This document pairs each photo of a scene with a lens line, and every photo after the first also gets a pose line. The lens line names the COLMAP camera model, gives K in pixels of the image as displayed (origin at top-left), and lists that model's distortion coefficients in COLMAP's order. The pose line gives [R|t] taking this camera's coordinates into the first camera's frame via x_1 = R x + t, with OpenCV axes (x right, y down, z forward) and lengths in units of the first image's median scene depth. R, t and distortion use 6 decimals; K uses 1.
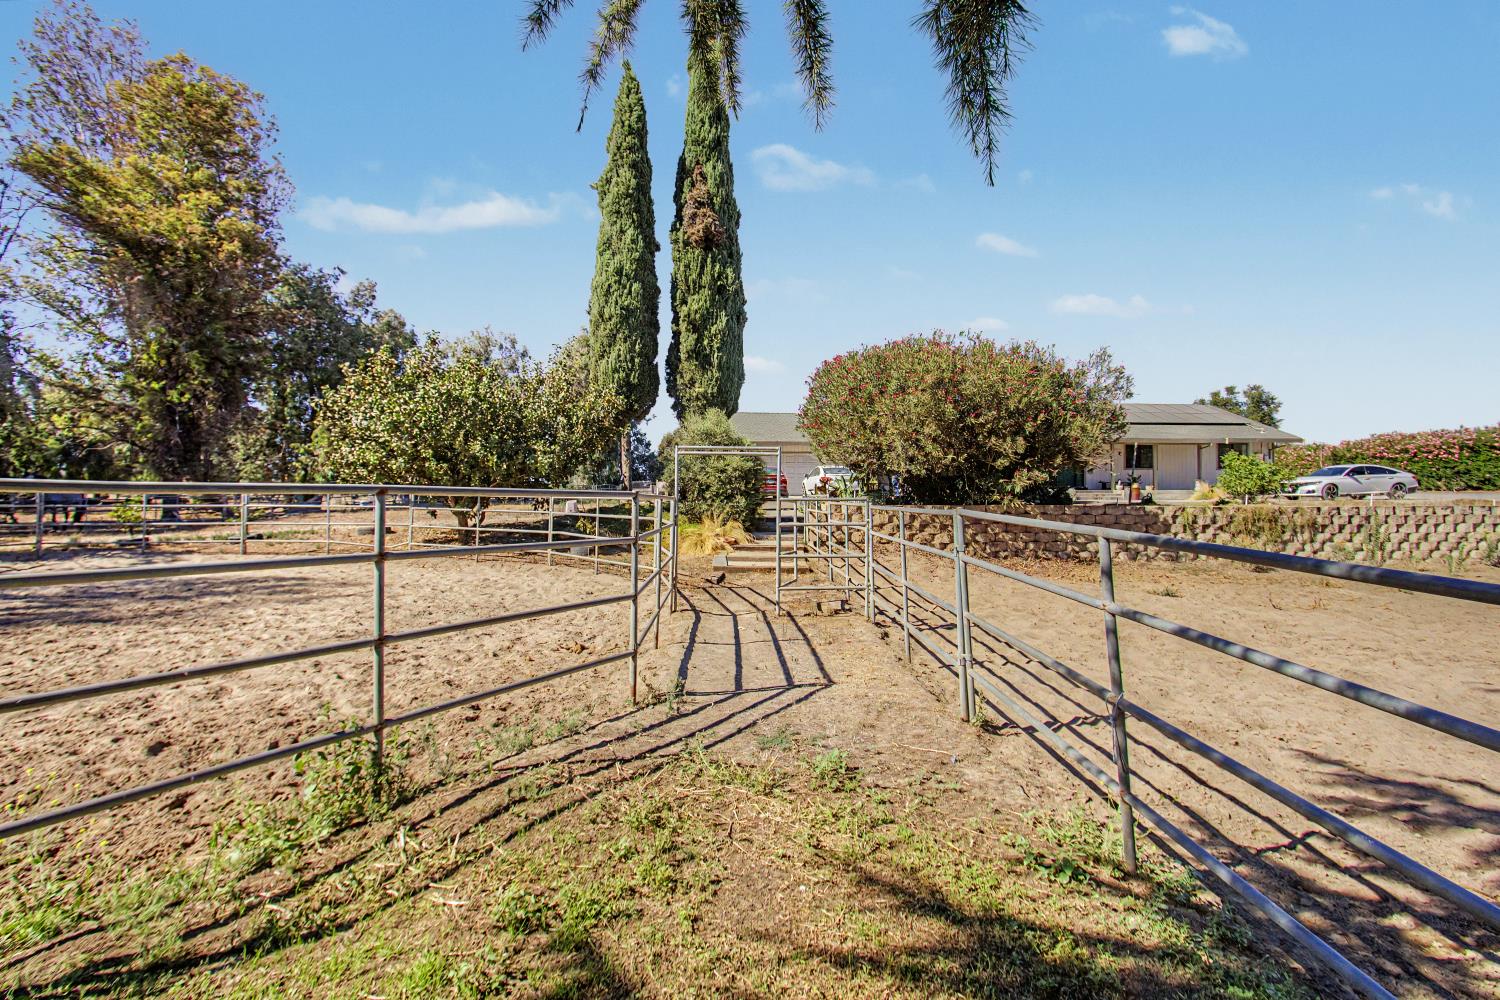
lens RADIAL K [[709.0, 0, 745.4], [0, 709.0, 499.0], [0, 0, 1]] dist [0.000333, 0.003728]
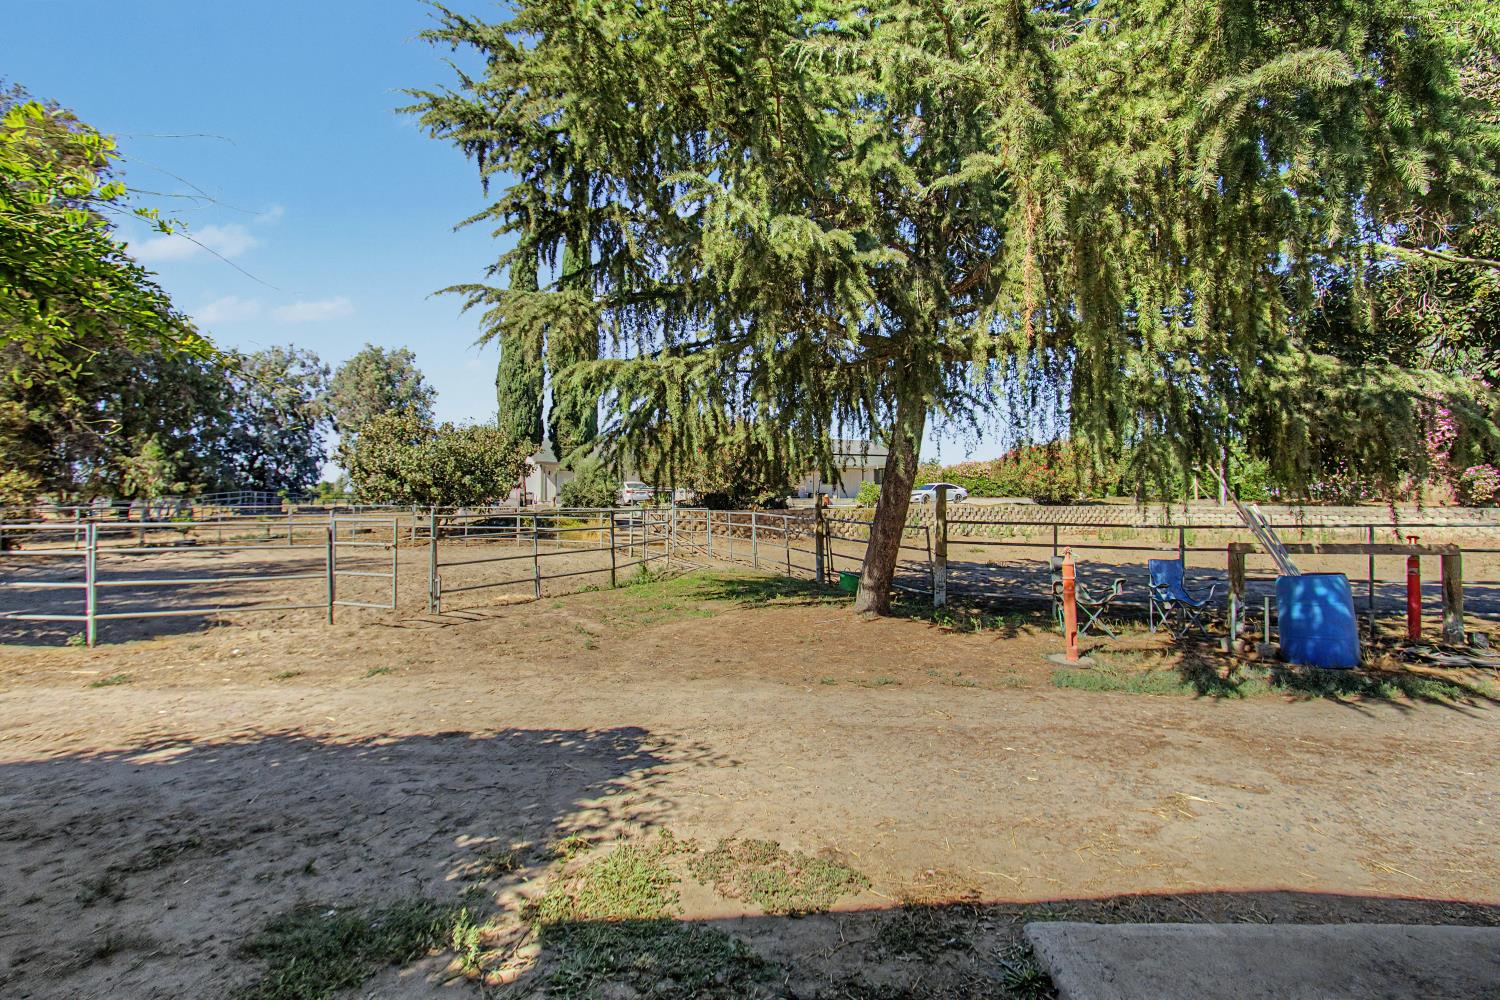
lens RADIAL K [[709.0, 0, 754.7], [0, 709.0, 488.3], [0, 0, 1]] dist [0.000333, 0.003728]
pose [[0.930662, 0.001221, 0.365879, -0.269343], [0.005722, 0.999824, -0.017892, -0.011595], [-0.365837, 0.018745, 0.930490, -0.629286]]
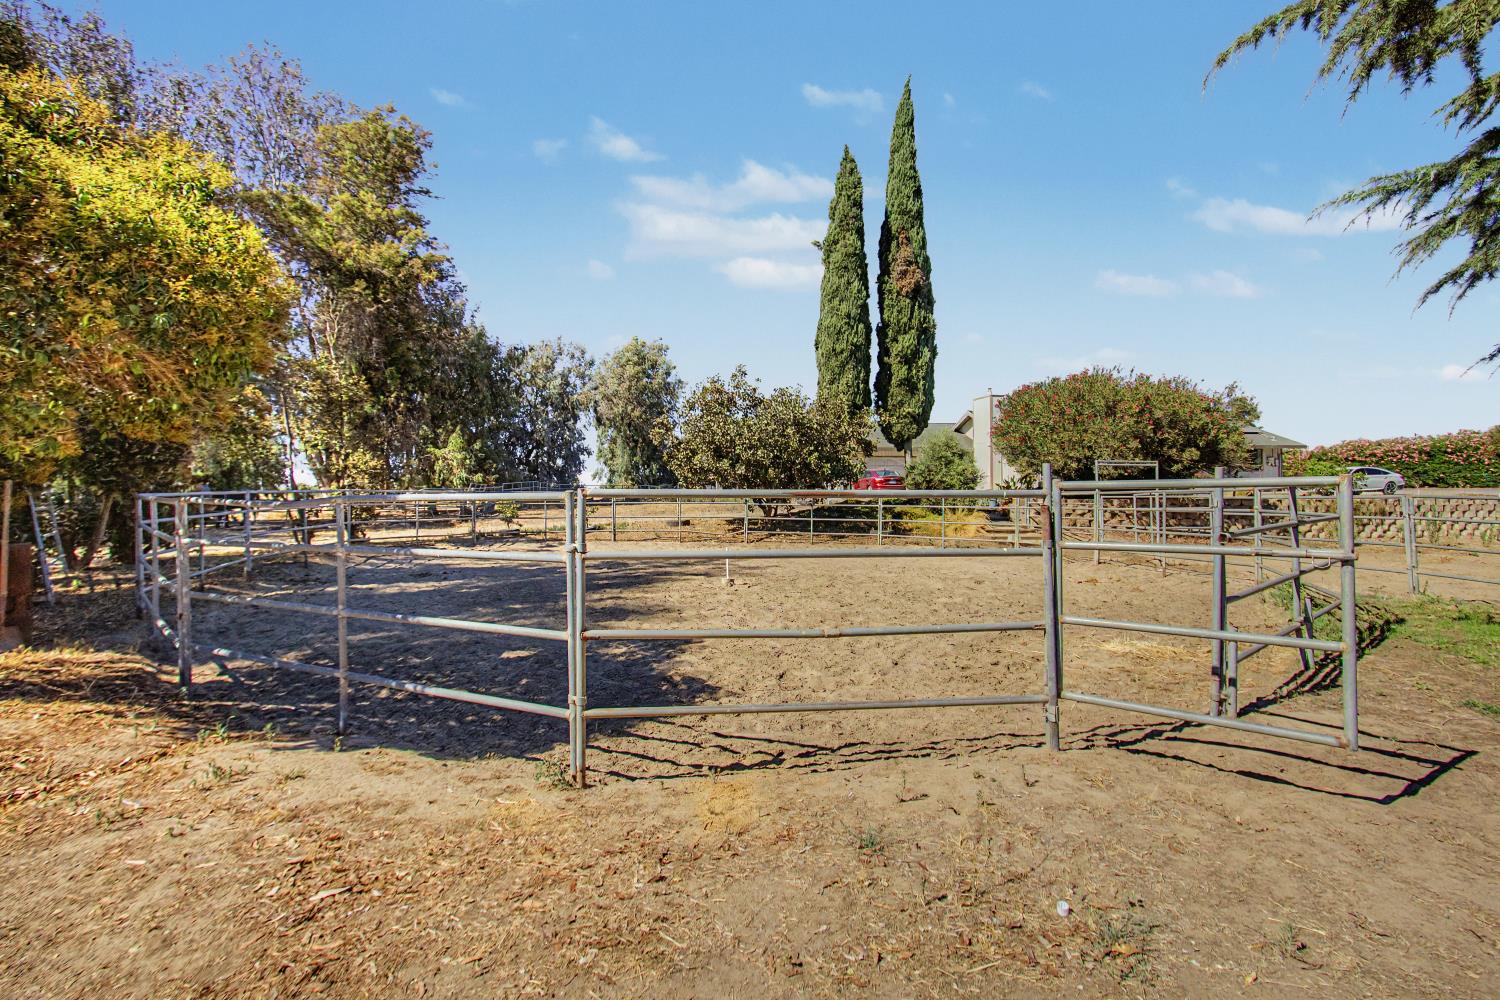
lens RADIAL K [[709.0, 0, 735.5], [0, 709.0, 505.5], [0, 0, 1]] dist [0.000333, 0.003728]
pose [[0.997263, -0.005098, 0.073759, -0.468146], [0.004384, 0.999942, 0.009828, 0.003438], [-0.073805, -0.009478, 0.997228, -0.241752]]
